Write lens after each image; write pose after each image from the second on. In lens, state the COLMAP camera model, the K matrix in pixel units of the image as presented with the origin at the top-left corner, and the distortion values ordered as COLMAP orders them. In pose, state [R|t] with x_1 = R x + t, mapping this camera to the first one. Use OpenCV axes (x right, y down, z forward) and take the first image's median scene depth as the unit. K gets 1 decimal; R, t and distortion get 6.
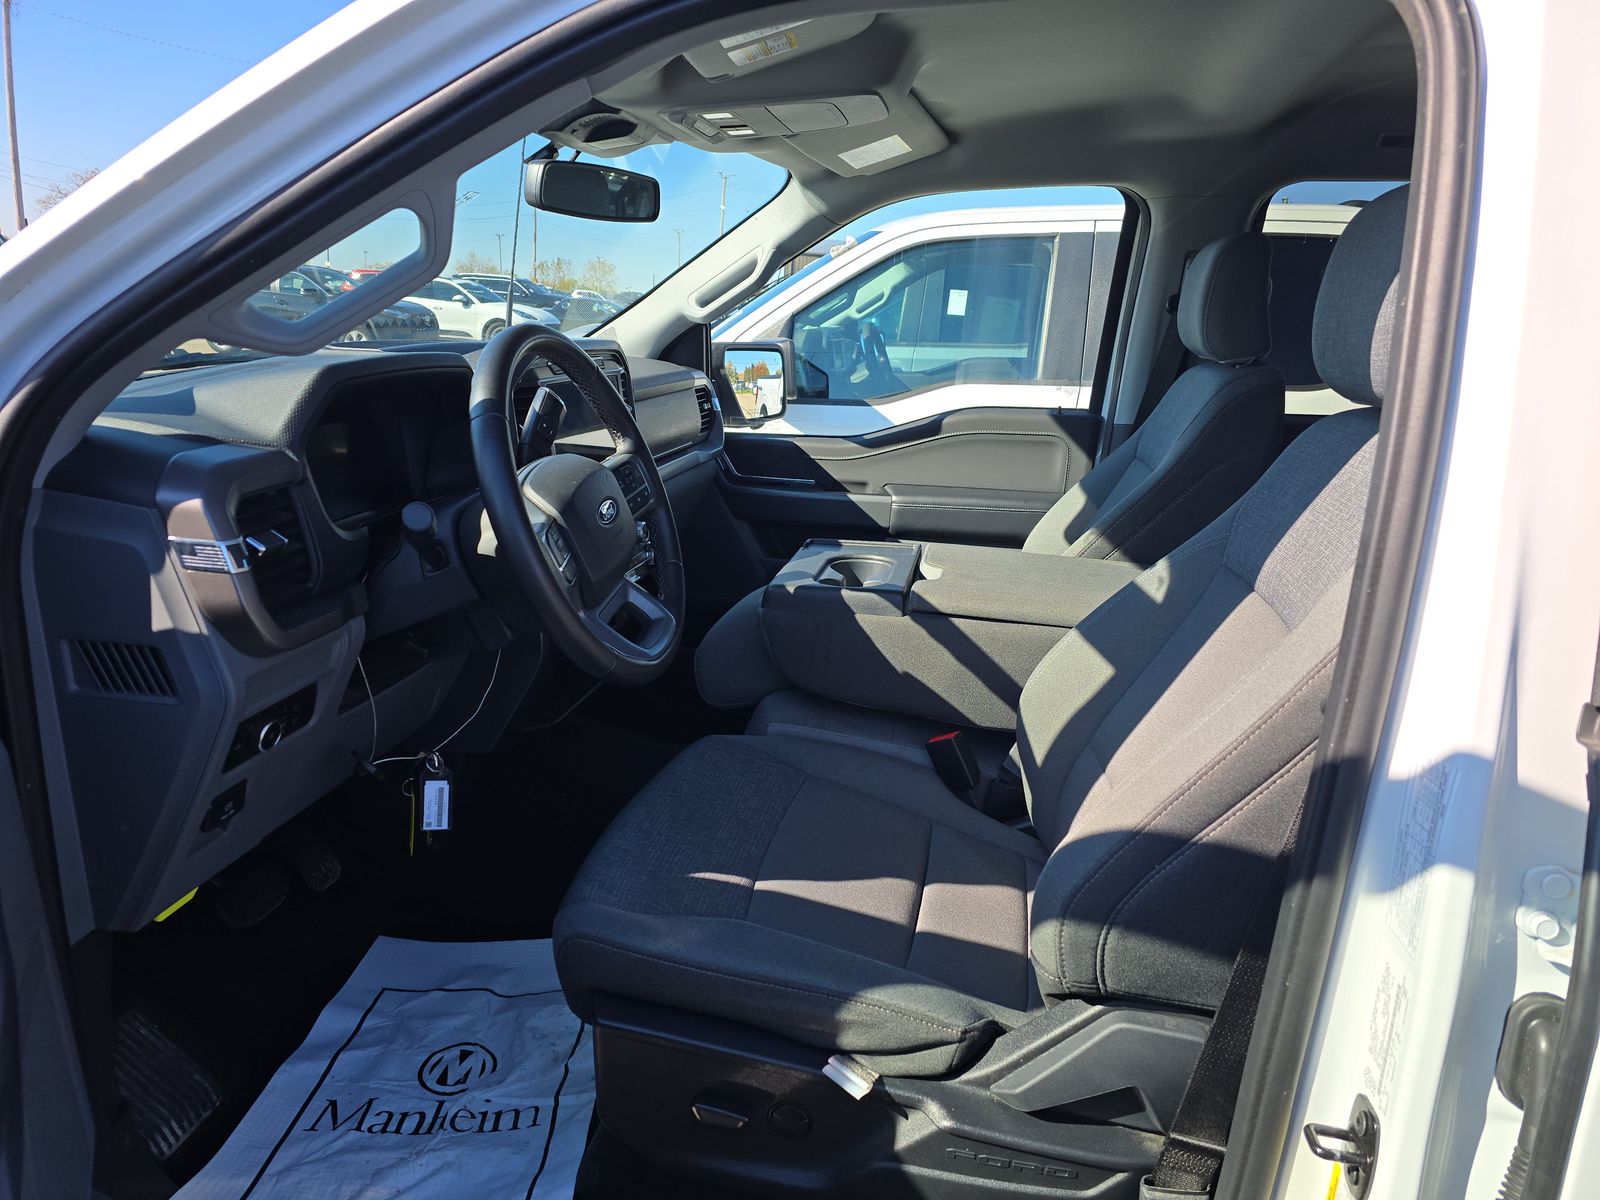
lens RADIAL K [[1084.5, 0, 792.5], [0, 1084.5, 592.3], [0, 0, 1]] dist [0.079096, -0.081404]
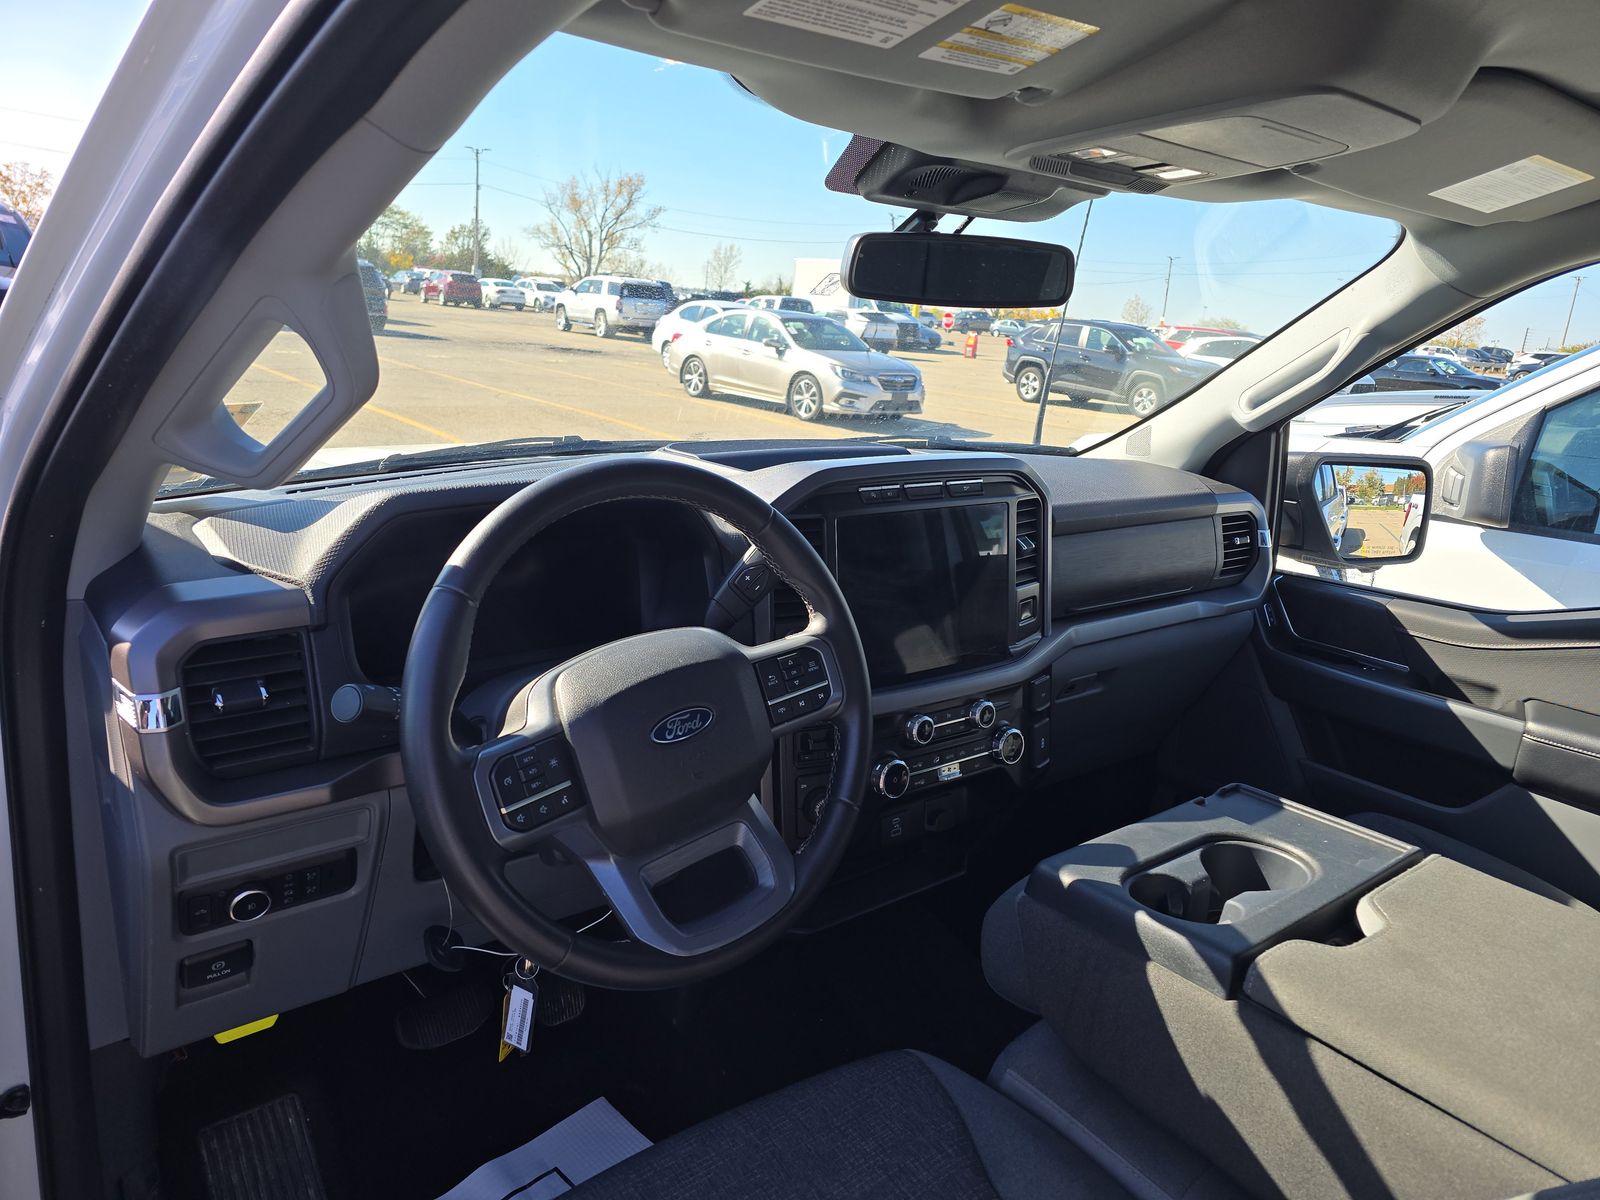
lens RADIAL K [[1084.5, 0, 792.5], [0, 1084.5, 592.3], [0, 0, 1]] dist [0.079096, -0.081404]
pose [[0.761793, 0.167076, -0.625905, 0.175037], [-0.195891, 0.980349, 0.023269, -0.106122], [0.617493, 0.104883, 0.779552, 0.272034]]
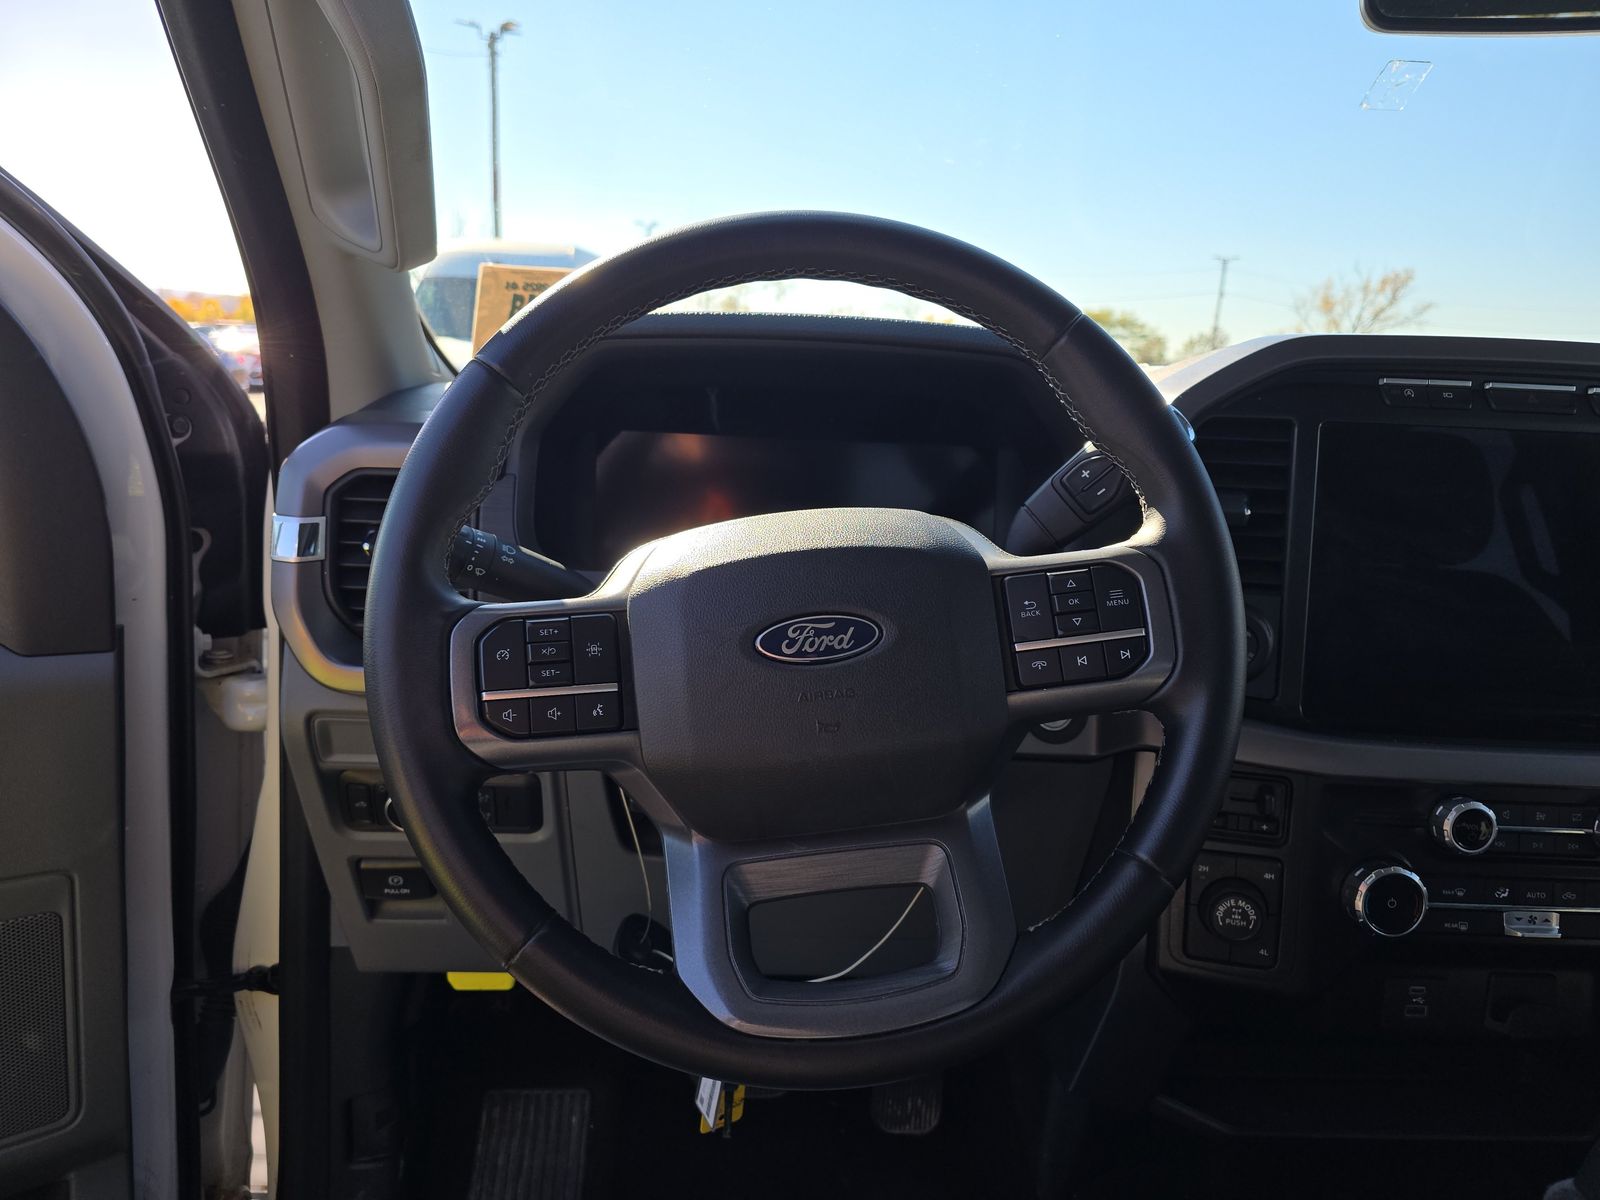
lens RADIAL K [[1084.5, 0, 792.5], [0, 1084.5, 592.3], [0, 0, 1]] dist [0.079096, -0.081404]
pose [[0.234072, 0.155649, -0.959679, 0.124812], [-0.290136, 0.953305, 0.083849, -0.068699], [0.927918, 0.258810, 0.268301, 0.492022]]
